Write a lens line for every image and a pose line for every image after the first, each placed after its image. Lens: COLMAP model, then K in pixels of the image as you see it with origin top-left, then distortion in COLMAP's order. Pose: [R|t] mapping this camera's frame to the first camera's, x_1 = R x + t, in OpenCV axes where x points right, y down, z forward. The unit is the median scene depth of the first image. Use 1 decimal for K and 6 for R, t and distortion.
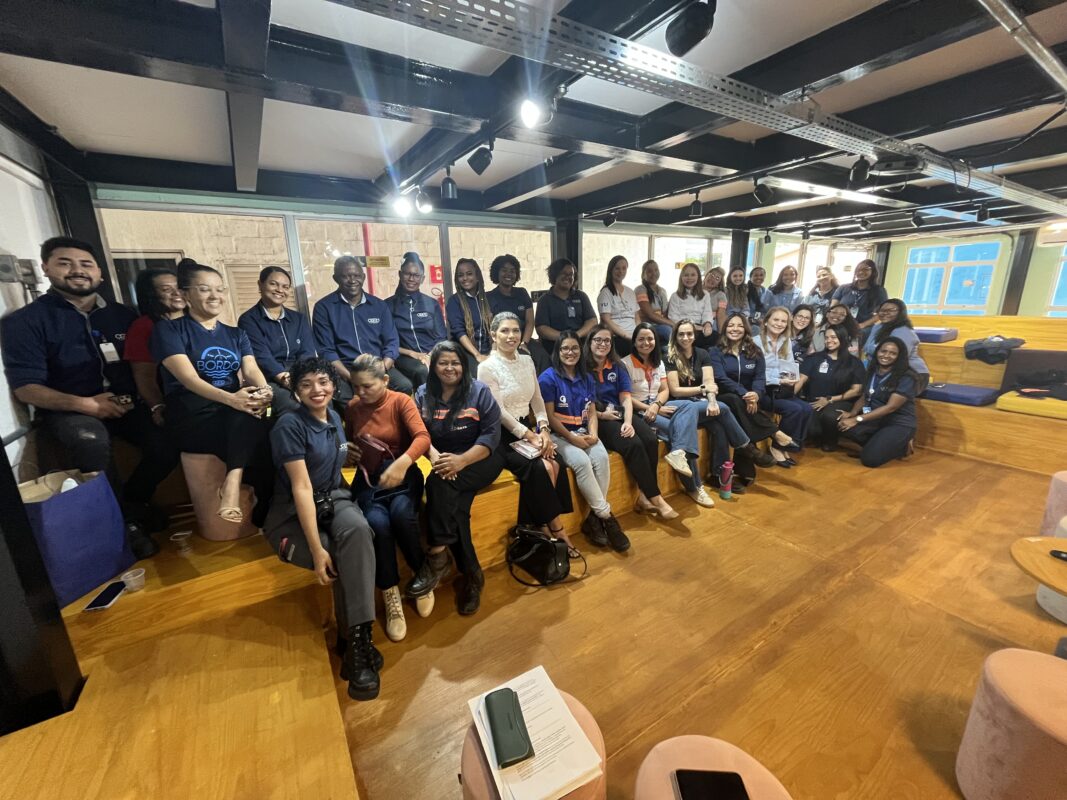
lens RADIAL K [[431.2, 0, 530.0], [0, 431.2, 399.8], [0, 0, 1]] dist [-0.000642, -0.000026]
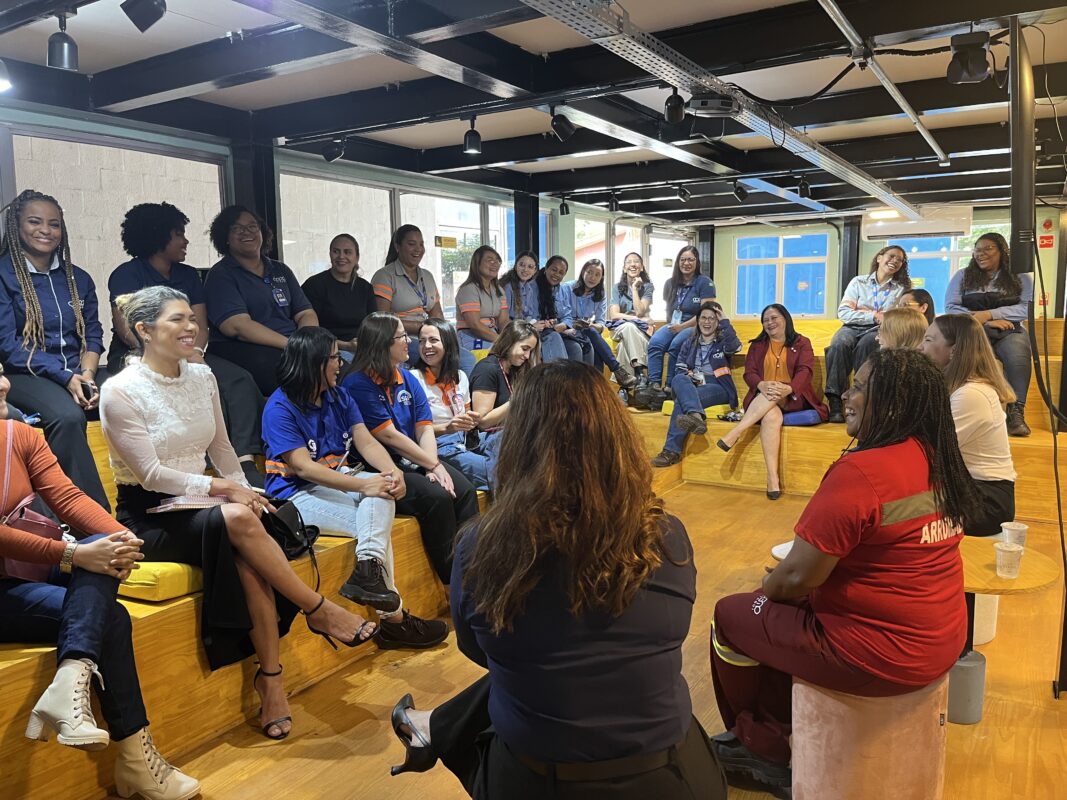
lens RADIAL K [[810.8, 0, 533.5], [0, 810.8, 400.0], [0, 0, 1]] dist [0.062945, -0.093143]
pose [[0.897329, -0.037811, 0.439740, -0.086866], [0.095401, 0.989387, -0.109601, 0.084388], [-0.430929, 0.140300, 0.891413, -0.084953]]
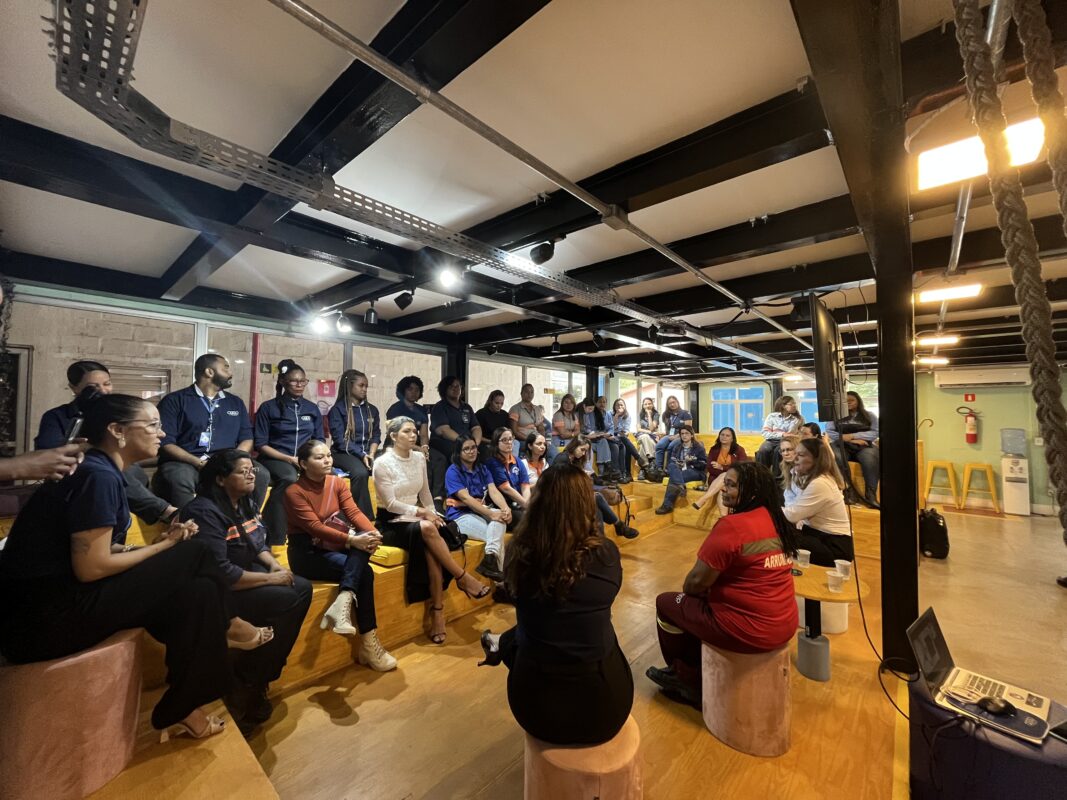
lens RADIAL K [[431.2, 0, 530.0], [0, 431.2, 399.8], [0, 0, 1]] dist [-0.000642, -0.000026]
pose [[0.961095, 0.046490, 0.272276, -0.050765], [0.032323, 0.960032, -0.278017, 0.083917], [-0.274319, 0.276002, 0.921180, -0.169010]]
